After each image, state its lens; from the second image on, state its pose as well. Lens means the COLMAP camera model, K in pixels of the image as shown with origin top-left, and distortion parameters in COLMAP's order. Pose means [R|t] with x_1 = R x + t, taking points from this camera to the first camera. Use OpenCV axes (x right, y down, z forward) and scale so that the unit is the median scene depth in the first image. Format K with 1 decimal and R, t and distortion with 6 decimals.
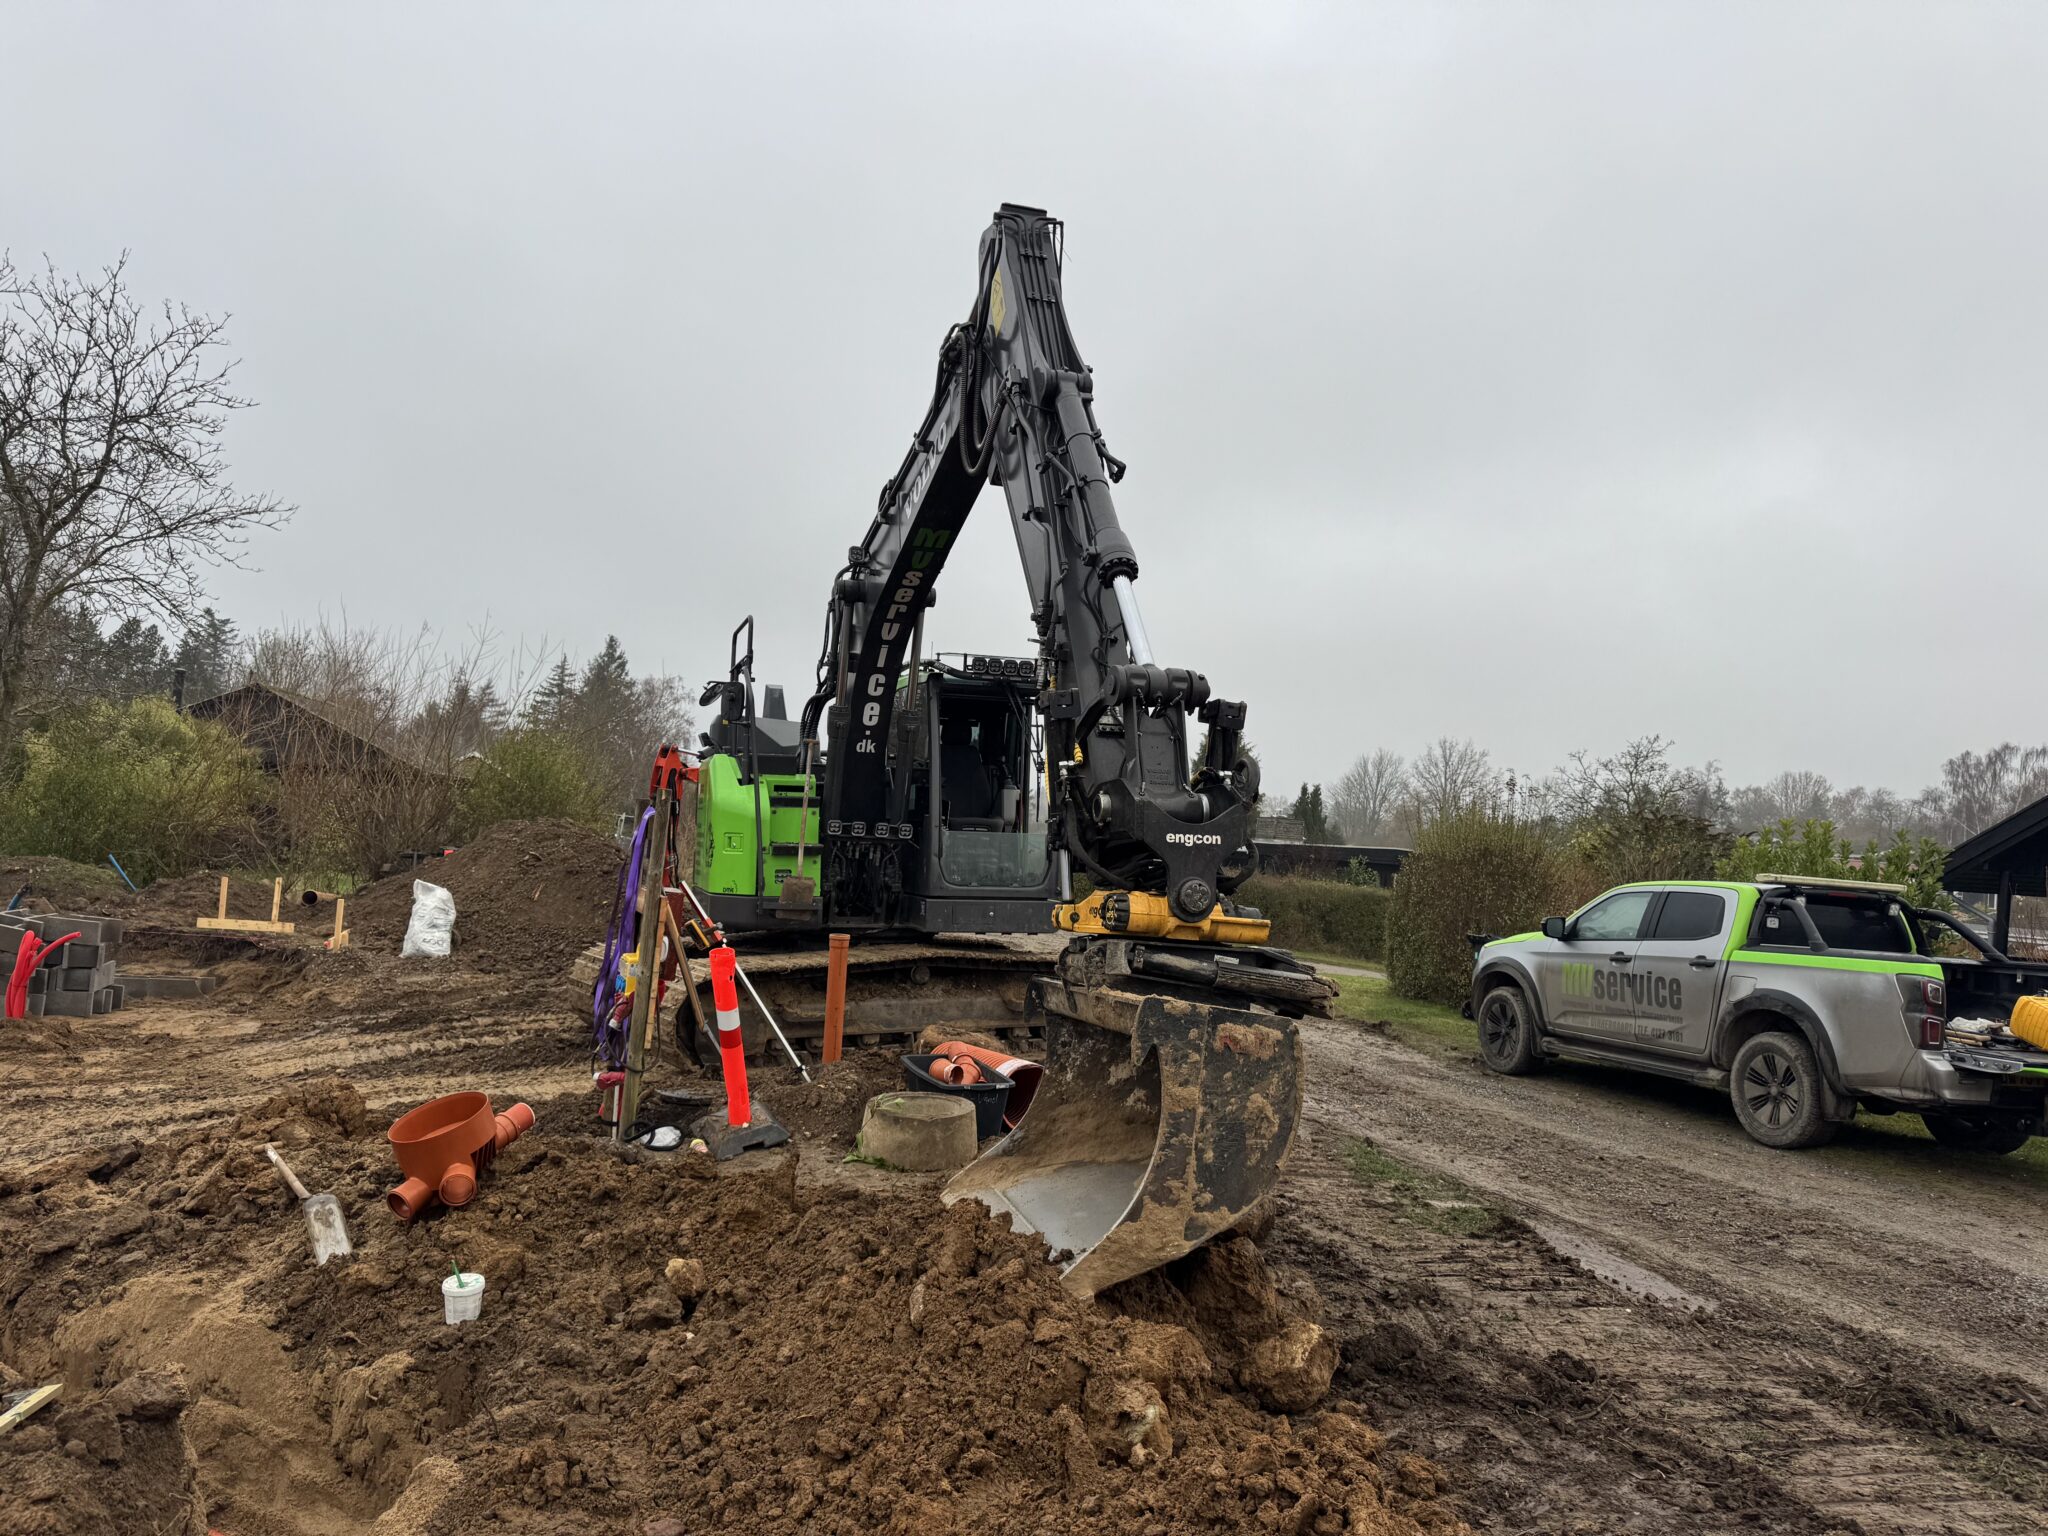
lens RADIAL K [[1424.9, 0, 1024.0], [0, 1424.9, 768.0], [0, 0, 1]] dist [0.068226, 0.000230]
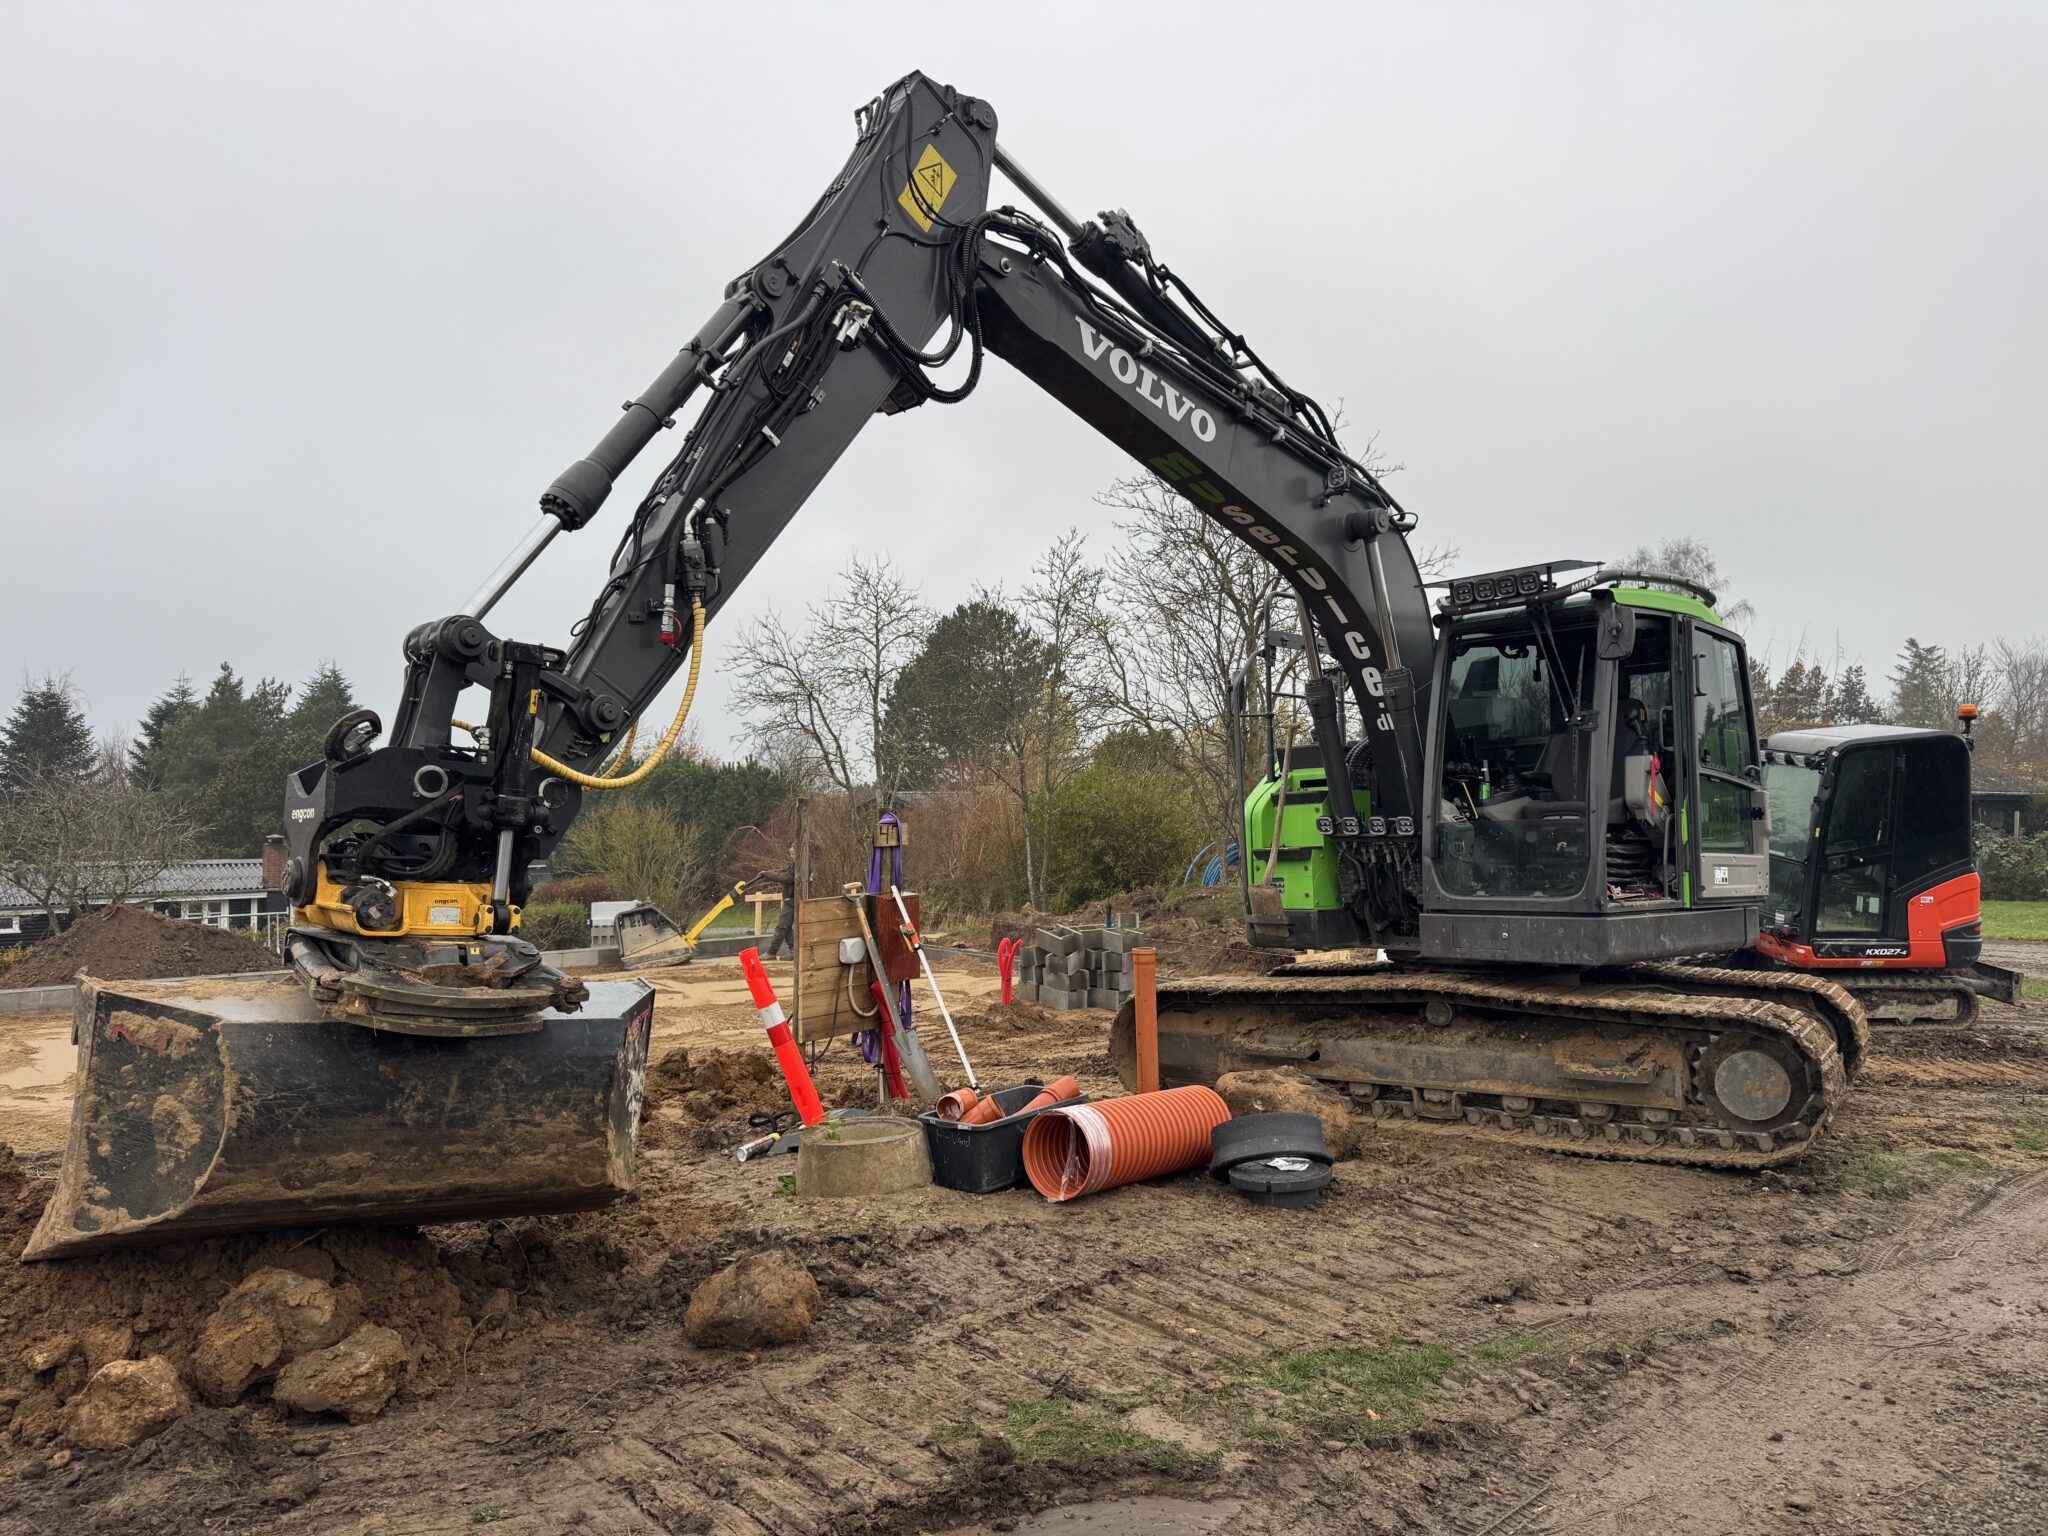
lens RADIAL K [[1445.1, 0, 1024.0], [0, 1445.1, 768.0], [0, 0, 1]] dist [-0.000571, -0.001597]
pose [[0.442629, -0.096775, -0.891468, 1.198897], [0.072319, 0.994773, -0.072082, 0.124791], [0.893784, -0.032565, 0.447314, 1.057572]]
